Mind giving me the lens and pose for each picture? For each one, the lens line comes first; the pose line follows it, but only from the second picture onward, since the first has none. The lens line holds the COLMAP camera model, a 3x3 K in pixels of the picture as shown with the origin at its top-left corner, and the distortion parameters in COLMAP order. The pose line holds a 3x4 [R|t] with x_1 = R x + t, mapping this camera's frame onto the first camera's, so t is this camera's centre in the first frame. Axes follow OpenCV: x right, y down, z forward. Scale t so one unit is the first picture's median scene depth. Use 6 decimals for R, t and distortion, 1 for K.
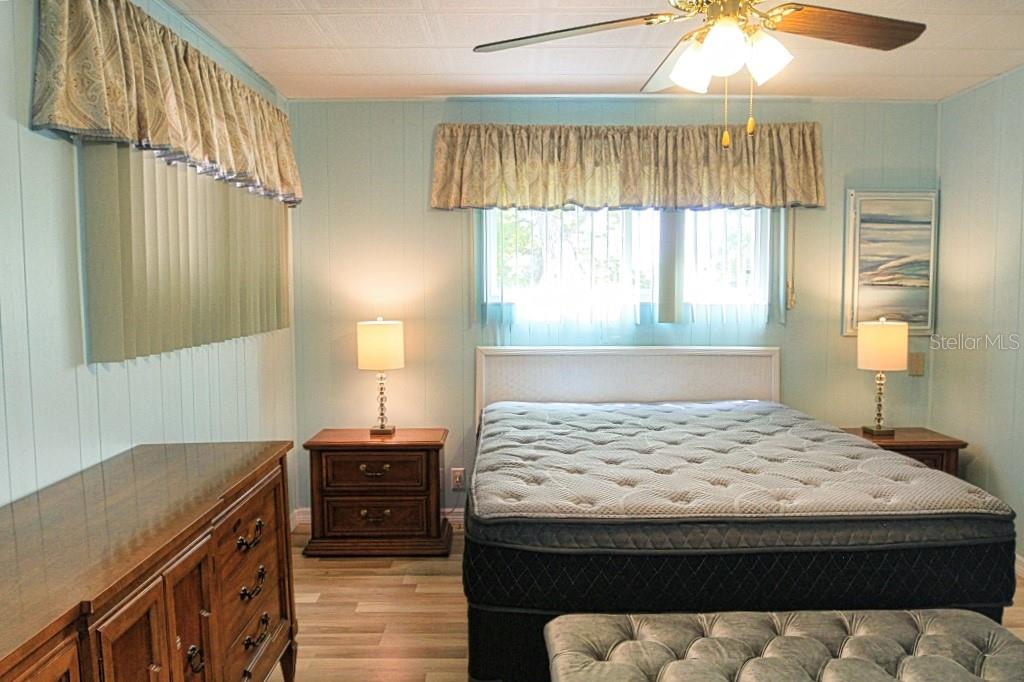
lens RADIAL K [[775.2, 0, 498.8], [0, 775.2, 343.5], [0, 0, 1]] dist [-0.044808, 0.006219]
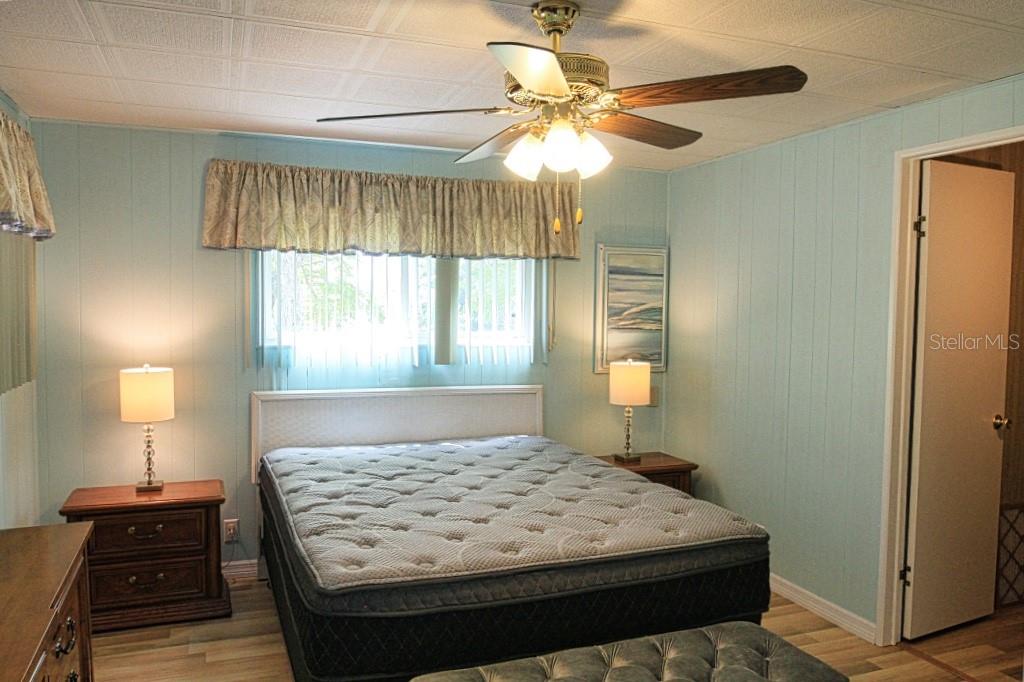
lens RADIAL K [[775.2, 0, 498.8], [0, 775.2, 343.5], [0, 0, 1]] dist [-0.044808, 0.006219]
pose [[0.932148, -0.007149, 0.362006, -0.095286], [0.013500, 0.999796, -0.015019, -0.040144], [-0.361825, 0.018887, 0.932055, -0.004294]]
